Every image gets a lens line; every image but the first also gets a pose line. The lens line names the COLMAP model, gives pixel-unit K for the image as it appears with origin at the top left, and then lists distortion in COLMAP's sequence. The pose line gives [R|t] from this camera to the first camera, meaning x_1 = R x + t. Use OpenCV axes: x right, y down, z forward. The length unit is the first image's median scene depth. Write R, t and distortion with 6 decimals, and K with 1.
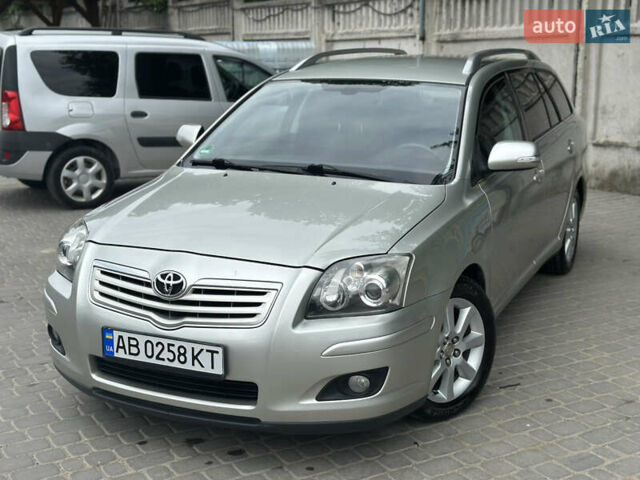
lens RADIAL K [[899.8, 0, 326.1], [0, 899.8, 242.5], [0, 0, 1]] dist [0.111275, 0.000000]
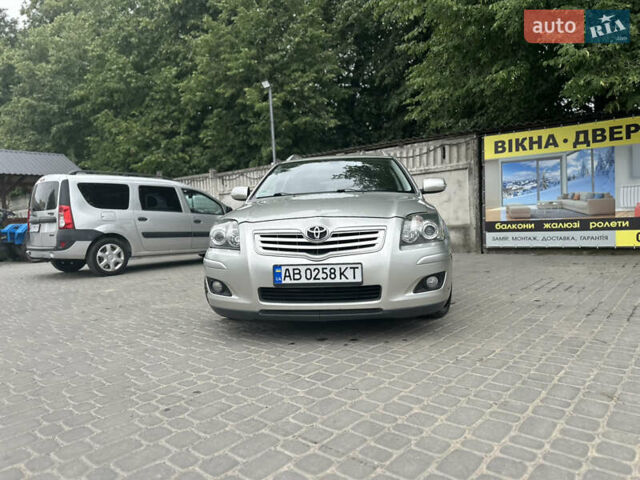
lens RADIAL K [[453.3, 0, 321.2], [0, 453.3, 238.4], [0, 0, 1]] dist [0.077360, -0.071769]
pose [[0.947447, -0.052608, 0.315556, -0.364168], [0.108304, 0.980887, -0.161651, 0.161633], [-0.301021, 0.187332, 0.935036, 0.199602]]
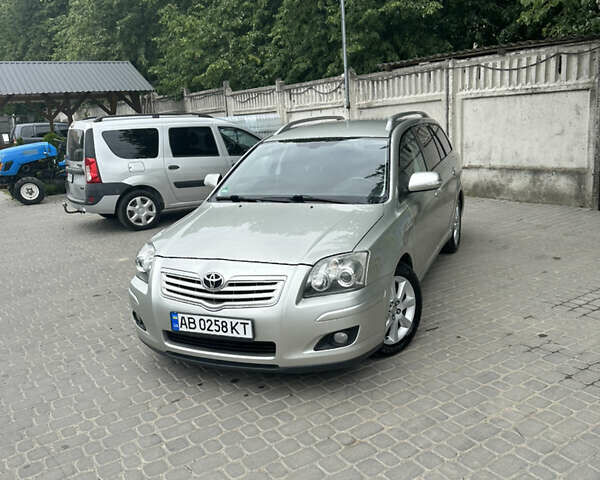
lens RADIAL K [[563.1, 0, 301.1], [0, 563.1, 242.2], [0, 0, 1]] dist [0.097444, 0.000000]
pose [[0.997572, -0.066907, 0.019335, -0.032676], [0.066733, 0.997726, 0.009494, -0.016289], [-0.019926, -0.008181, 0.999768, 0.034474]]
